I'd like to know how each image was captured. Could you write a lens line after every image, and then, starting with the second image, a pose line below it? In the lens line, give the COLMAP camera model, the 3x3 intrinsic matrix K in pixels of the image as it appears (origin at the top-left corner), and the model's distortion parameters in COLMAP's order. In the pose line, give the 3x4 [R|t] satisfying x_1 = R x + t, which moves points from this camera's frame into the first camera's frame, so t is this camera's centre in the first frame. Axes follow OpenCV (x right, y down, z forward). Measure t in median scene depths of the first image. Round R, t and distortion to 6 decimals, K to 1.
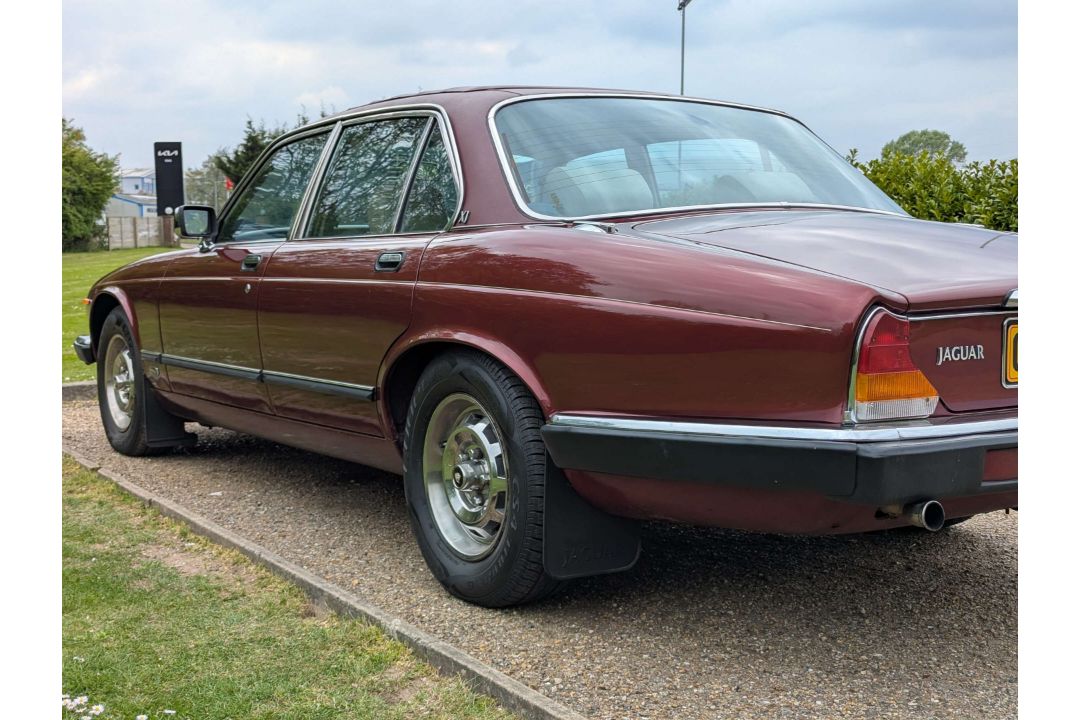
lens RADIAL K [[1338.7, 0, 543.2], [0, 1338.7, 334.1], [0, 0, 1]] dist [0.129724, -0.433858]
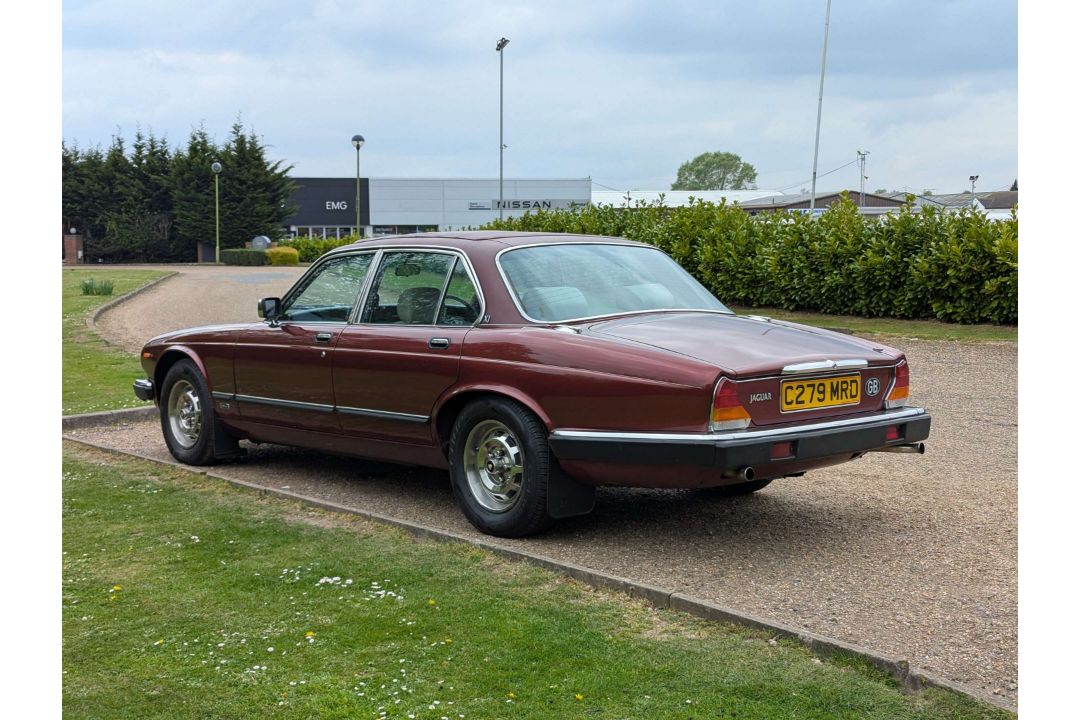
lens RADIAL K [[1338.7, 0, 543.2], [0, 1338.7, 334.1], [0, 0, 1]] dist [0.129724, -0.433858]
pose [[0.989432, -0.008878, 0.144728, -0.248245], [0.010385, 0.999899, -0.009662, -0.051446], [-0.144627, 0.011063, 0.989424, -0.774592]]
